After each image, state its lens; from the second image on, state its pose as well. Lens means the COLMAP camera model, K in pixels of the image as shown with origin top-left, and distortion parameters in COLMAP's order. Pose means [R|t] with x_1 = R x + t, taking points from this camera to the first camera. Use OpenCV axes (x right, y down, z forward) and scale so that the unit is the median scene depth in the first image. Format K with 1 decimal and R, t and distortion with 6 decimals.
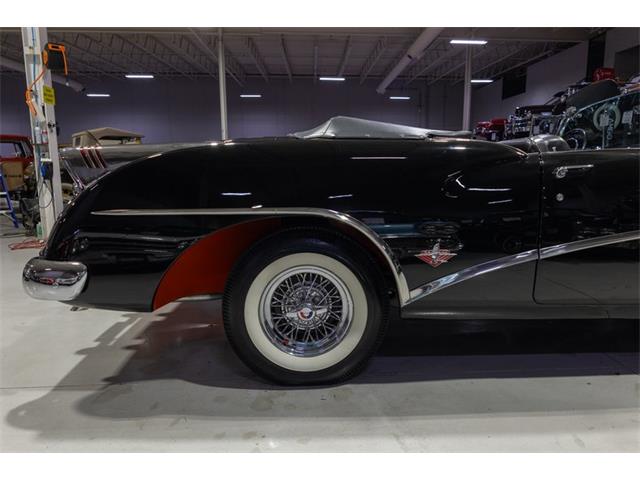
lens RADIAL K [[467.3, 0, 316.8], [0, 467.3, 239.8], [0, 0, 1]] dist [-0.003654, -0.008322]
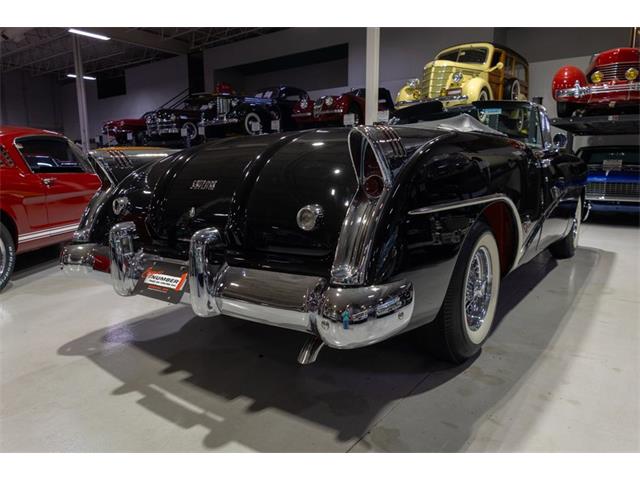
lens RADIAL K [[467.3, 0, 316.8], [0, 467.3, 237.1], [0, 0, 1]] dist [-0.003654, -0.008322]
pose [[0.617073, -0.116651, 0.778211, -0.400286], [0.124177, 0.990995, 0.050082, -0.025413], [-0.777046, 0.065732, 0.626002, 0.212145]]
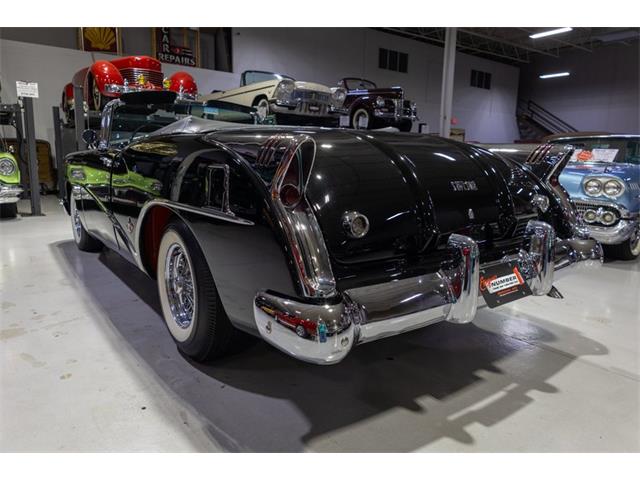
lens RADIAL K [[467.3, 0, 322.9], [0, 467.3, 234.6], [0, 0, 1]] dist [-0.003654, -0.008322]
pose [[-0.606916, -0.124902, 0.784890, -0.391558], [0.120793, 0.961604, 0.246427, -0.119263], [-0.785533, 0.244369, -0.568526, 0.771248]]
